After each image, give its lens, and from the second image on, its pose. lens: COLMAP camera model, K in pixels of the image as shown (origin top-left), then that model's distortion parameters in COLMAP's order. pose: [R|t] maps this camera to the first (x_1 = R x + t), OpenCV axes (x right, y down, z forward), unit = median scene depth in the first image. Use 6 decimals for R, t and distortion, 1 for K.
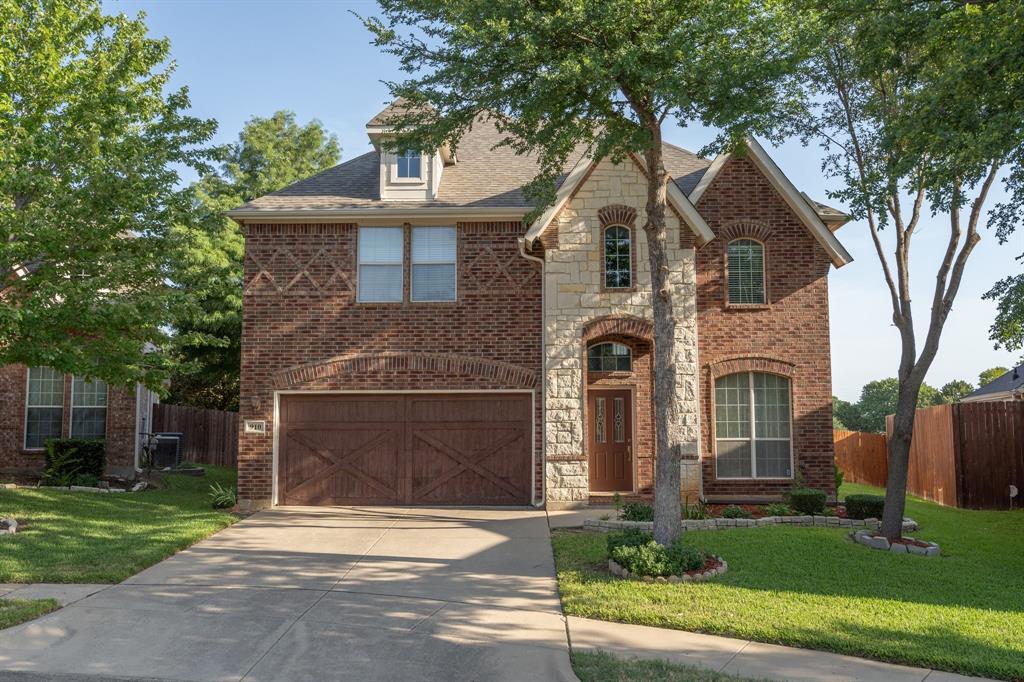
lens RADIAL K [[883.7, 0, 509.5], [0, 883.7, 342.5], [0, 0, 1]] dist [0.008321, -0.002403]
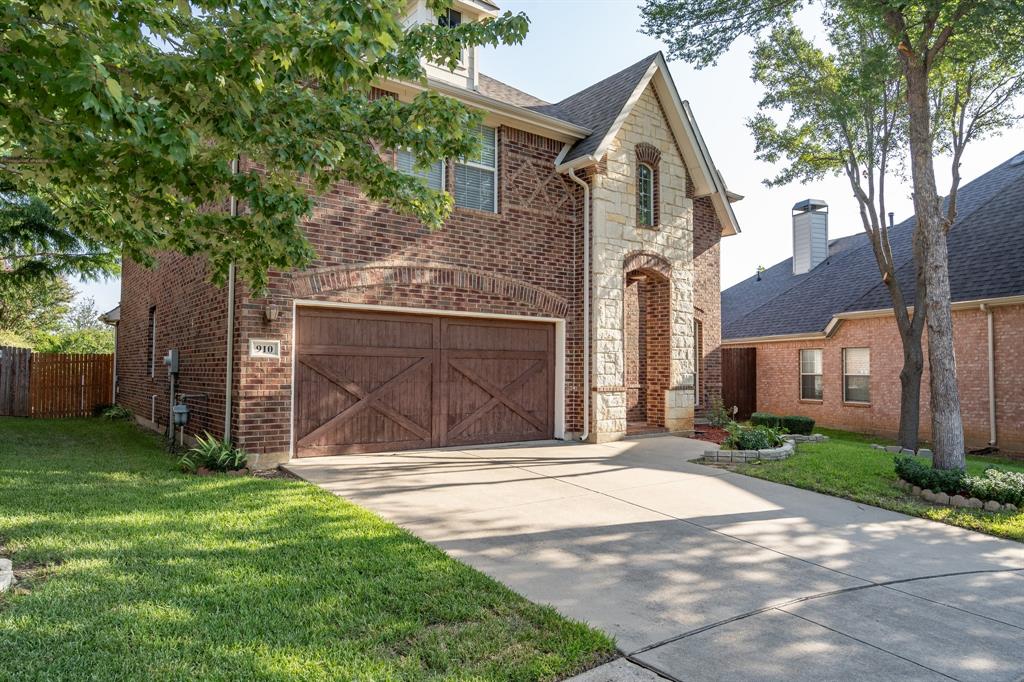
lens RADIAL K [[656.3, 0, 512.5], [0, 656.3, 340.1], [0, 0, 1]] dist [0.009491, 0.000492]
pose [[0.774644, 0.038080, 0.631250, -0.461040], [-0.071291, 0.997081, 0.027336, 0.060162], [-0.628366, -0.066179, 0.775097, 0.477129]]
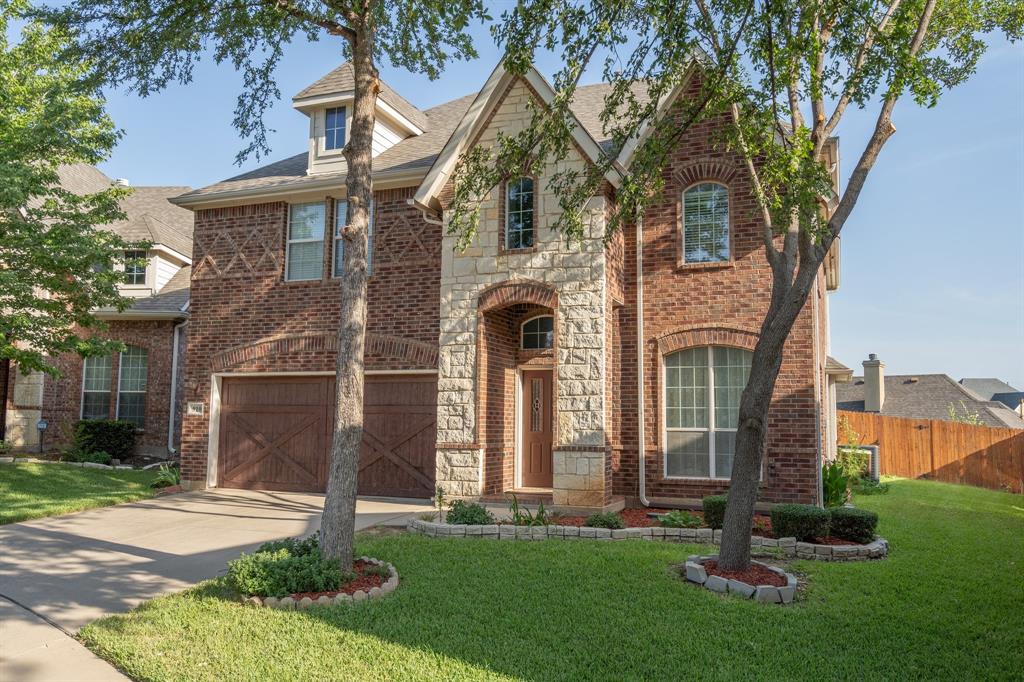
lens RADIAL K [[806.9, 0, 508.2], [0, 806.9, 340.4], [0, 0, 1]] dist [0.005276, 0.007920]
pose [[0.936709, -0.021995, -0.349417, 0.370967], [0.019131, 0.999749, -0.011645, 0.034289], [0.349585, 0.004224, 0.936895, 0.256428]]
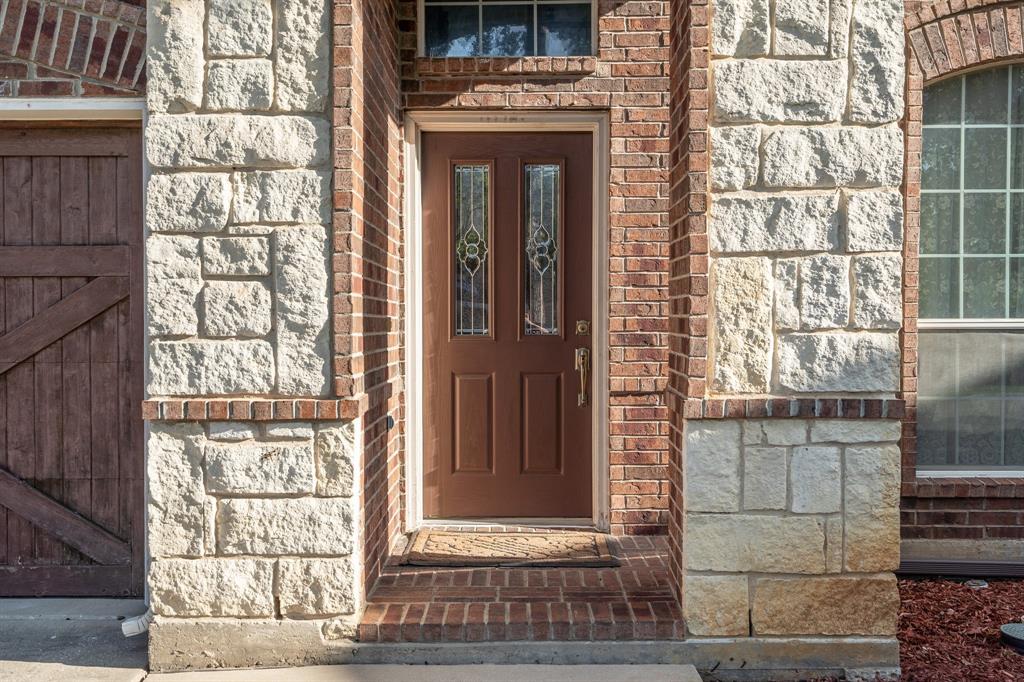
lens RADIAL K [[1004.8, 0, 508.3], [0, 1004.8, 343.1], [0, 0, 1]] dist [0.007018, 0.000000]
pose [[0.999876, 0.002221, 0.015599, 0.113545], [-0.004078, 0.992765, 0.120005, 0.082917], [-0.015219, -0.120054, 0.992651, 0.732243]]
